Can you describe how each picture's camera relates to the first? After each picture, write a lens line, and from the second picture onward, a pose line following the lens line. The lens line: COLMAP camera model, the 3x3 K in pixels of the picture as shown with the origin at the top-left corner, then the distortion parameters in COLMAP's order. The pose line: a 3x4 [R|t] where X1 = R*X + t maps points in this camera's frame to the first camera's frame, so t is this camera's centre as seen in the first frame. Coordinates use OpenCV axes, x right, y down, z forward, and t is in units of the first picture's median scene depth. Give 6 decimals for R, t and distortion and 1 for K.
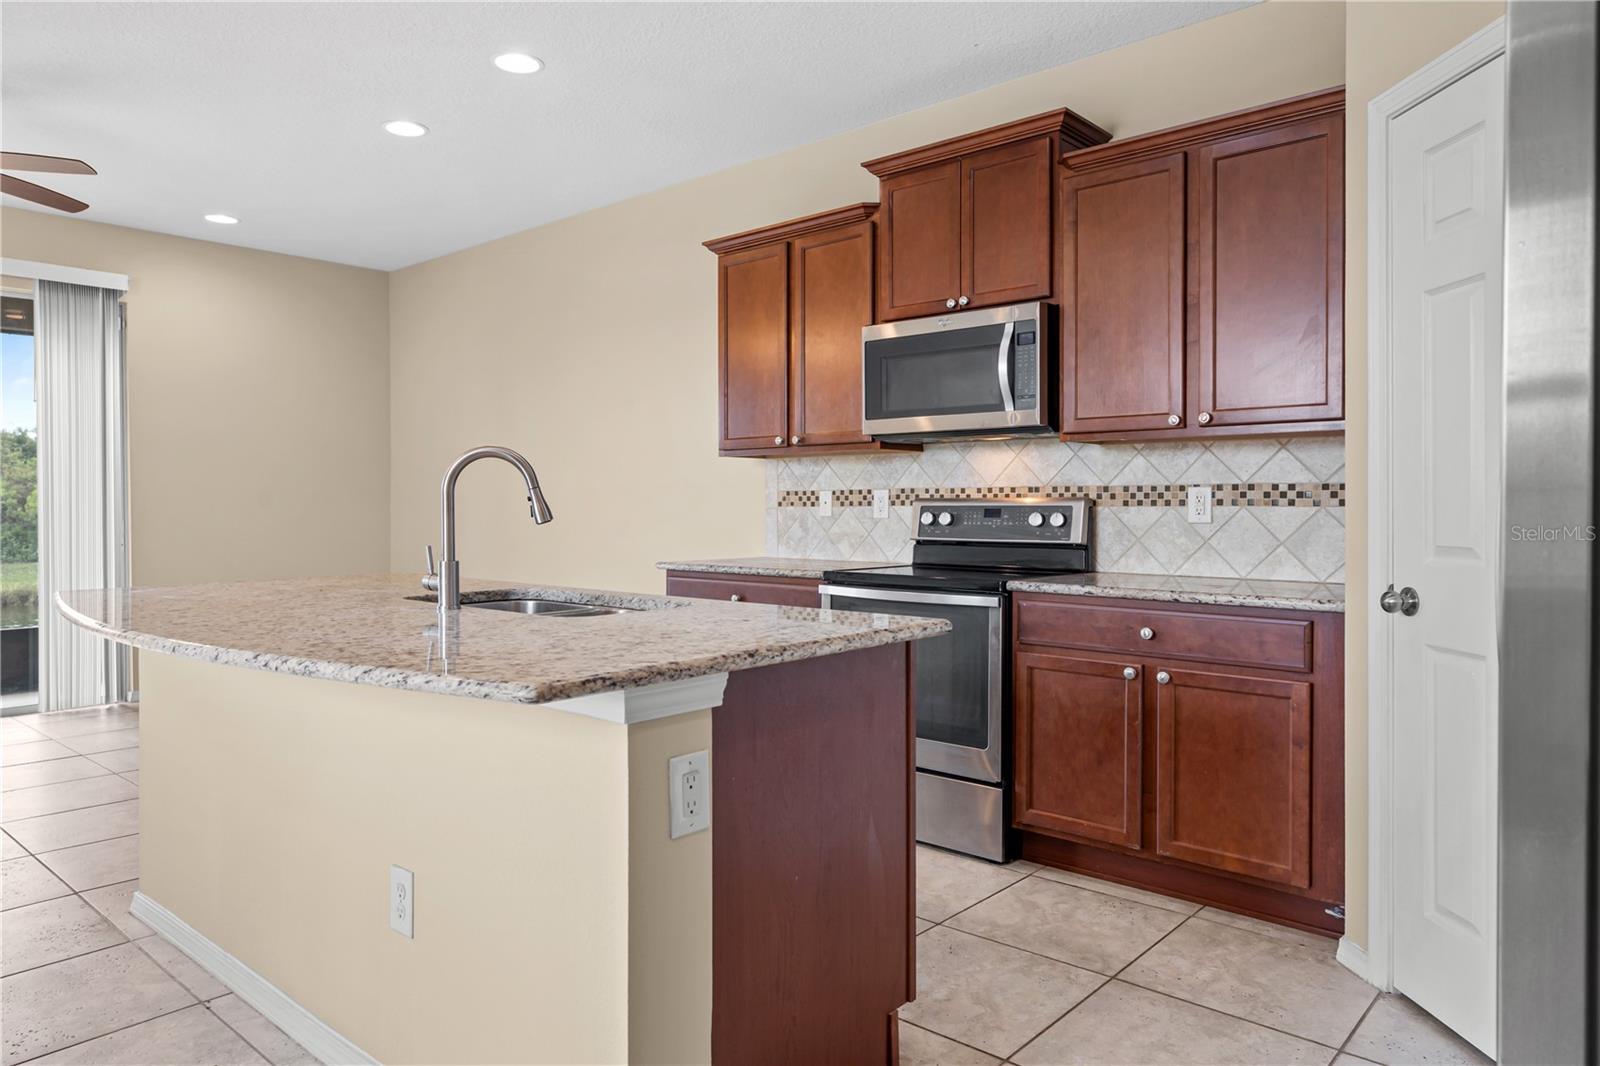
lens RADIAL K [[1047.1, 0, 794.5], [0, 1047.1, 524.8], [0, 0, 1]] dist [0.002446, 0.003328]
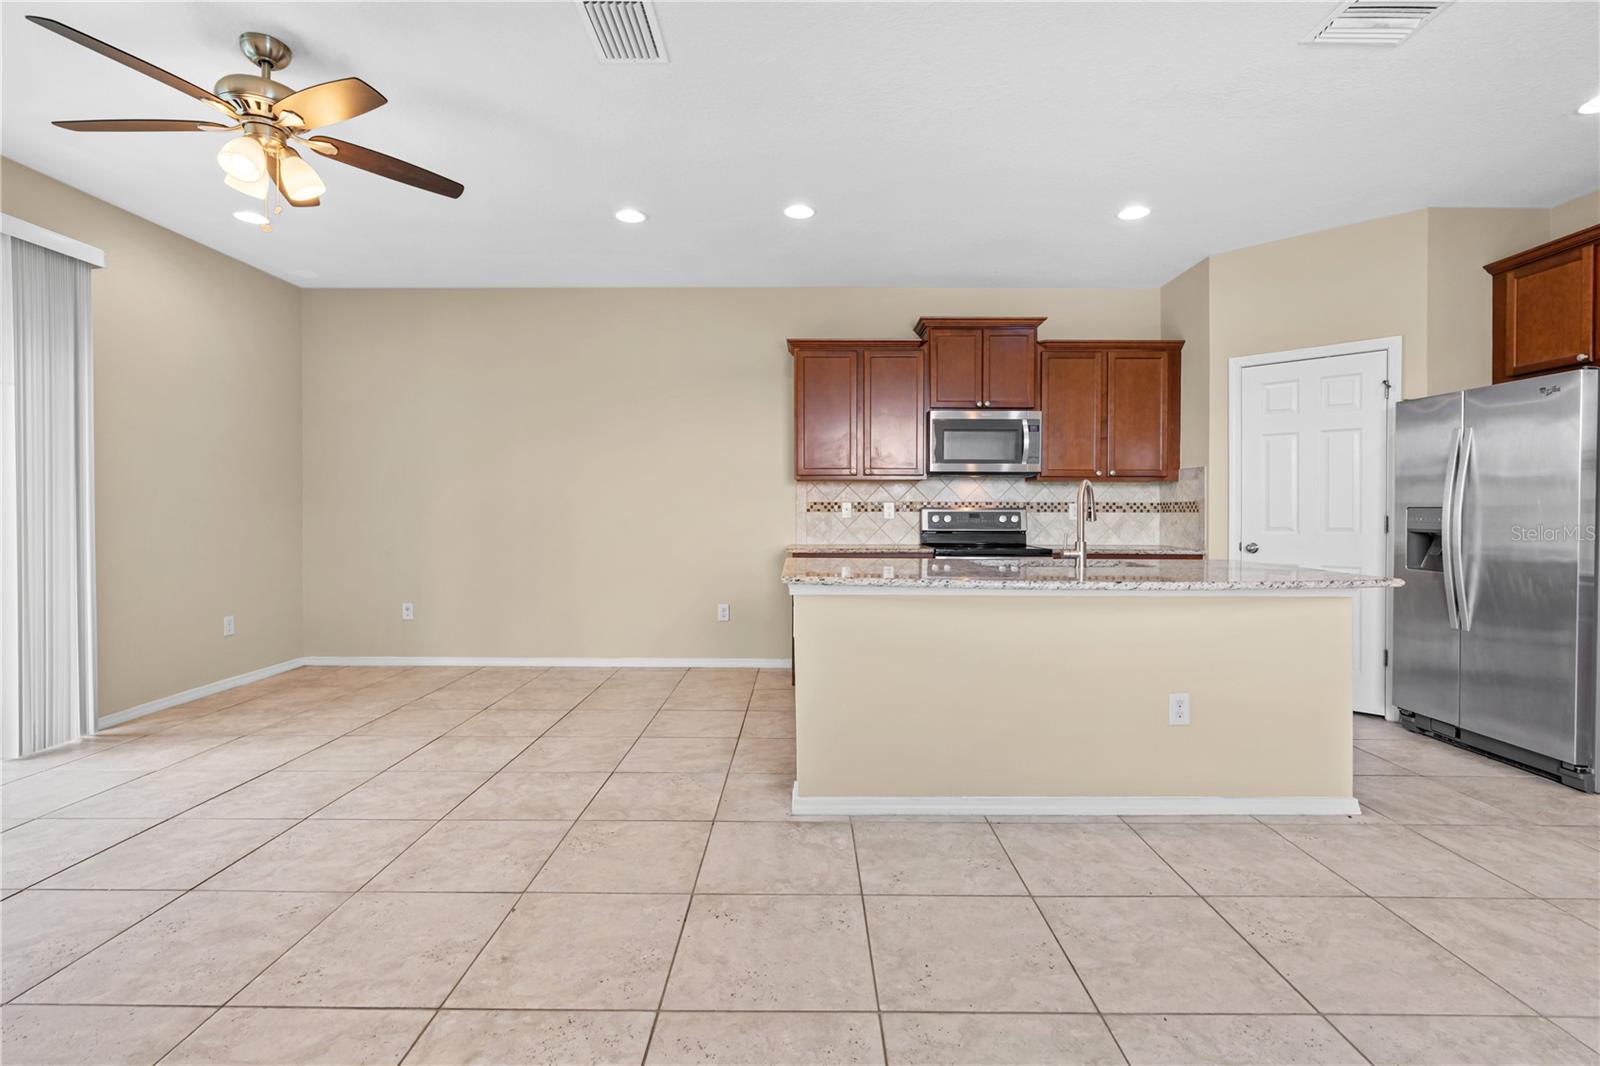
lens RADIAL K [[731.9, 0, 799.0], [0, 731.9, 523.2], [0, 0, 1]] dist [-0.010527, 0.002772]
pose [[0.752661, -0.007090, 0.658370, -0.888418], [0.009215, 0.999958, 0.000234, -0.000995], [-0.658344, 0.005891, 0.752694, 0.211655]]
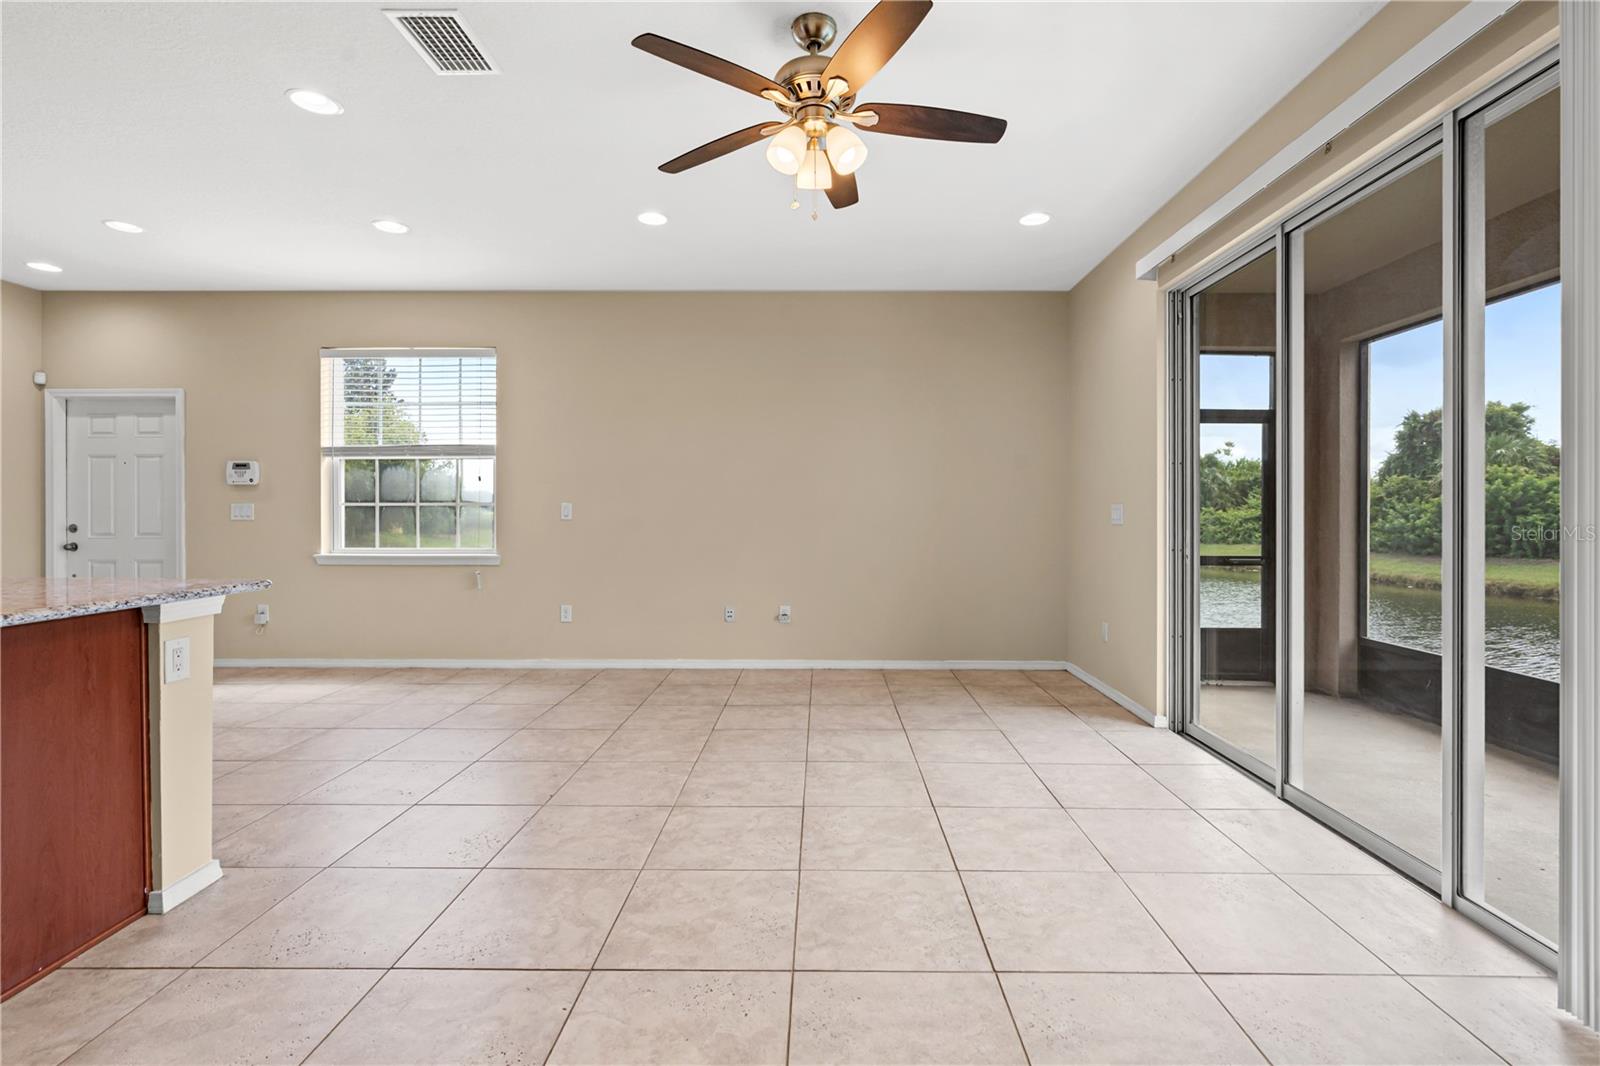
lens RADIAL K [[731.9, 0, 826.9], [0, 731.9, 512.6], [0, 0, 1]] dist [-0.010527, 0.002772]
pose [[-0.741608, 0.004592, -0.670818, -0.424543], [-0.012763, 0.999699, 0.020952, -0.030273], [0.670712, 0.024100, -0.741326, 1.439305]]
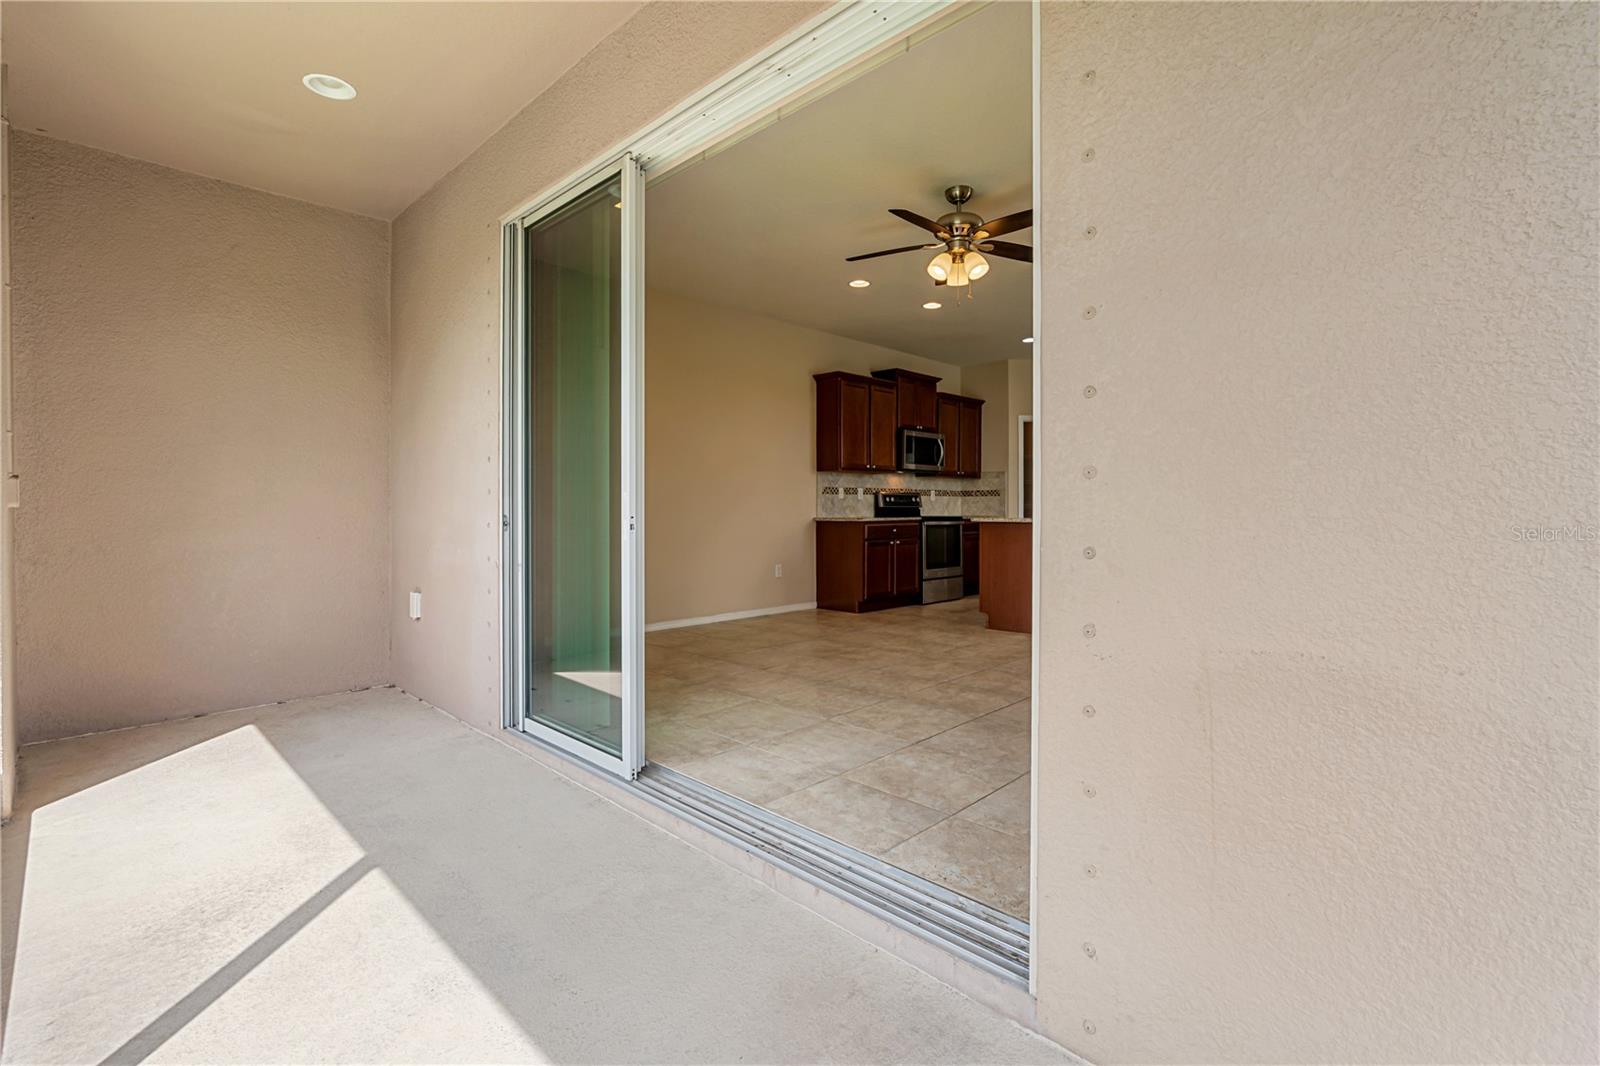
lens RADIAL K [[731.9, 0, 788.6], [0, 731.9, 509.8], [0, 0, 1]] dist [-0.010527, 0.002772]
pose [[0.060323, 0.000135, 0.998179, -1.833249], [0.021940, 0.999758, -0.001461, 0.019172], [-0.997938, 0.021989, 0.060305, 1.159503]]
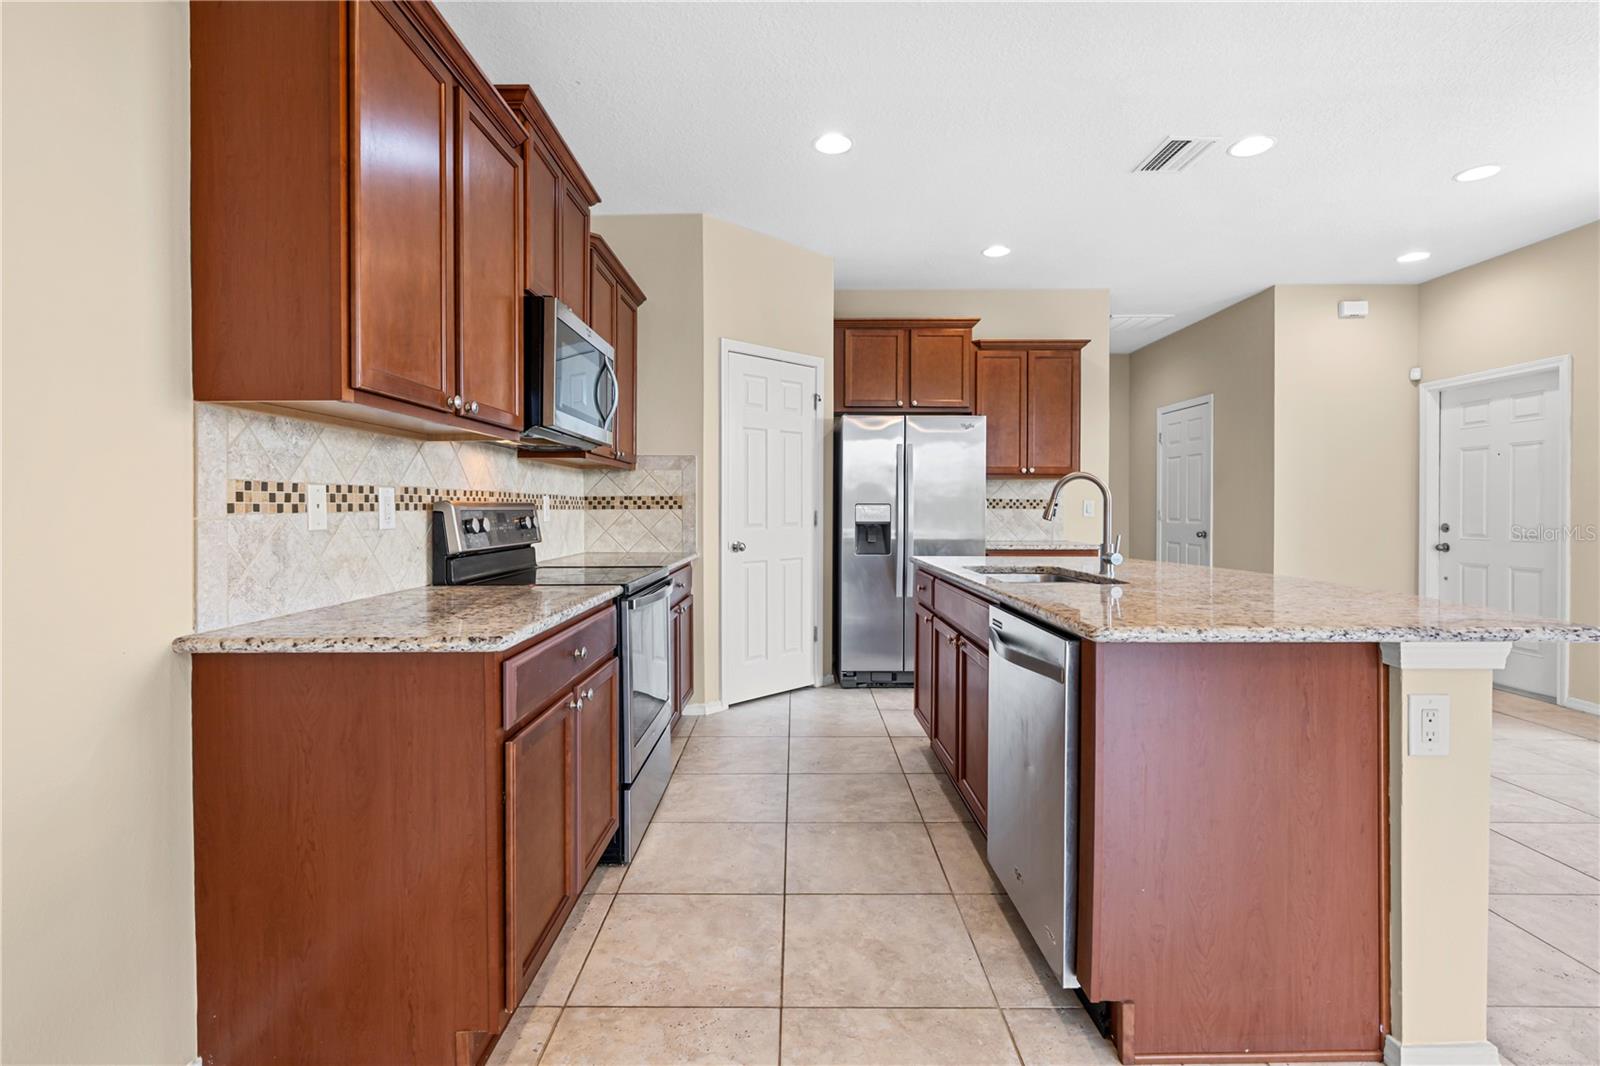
lens RADIAL K [[731.9, 0, 789.2], [0, 731.9, 515.8], [0, 0, 1]] dist [-0.010527, 0.002772]
pose [[-0.660057, -0.007647, 0.751177, -0.486515], [0.015719, 0.999589, 0.023988, -0.024048], [-0.751051, 0.027642, -0.659665, 1.213763]]
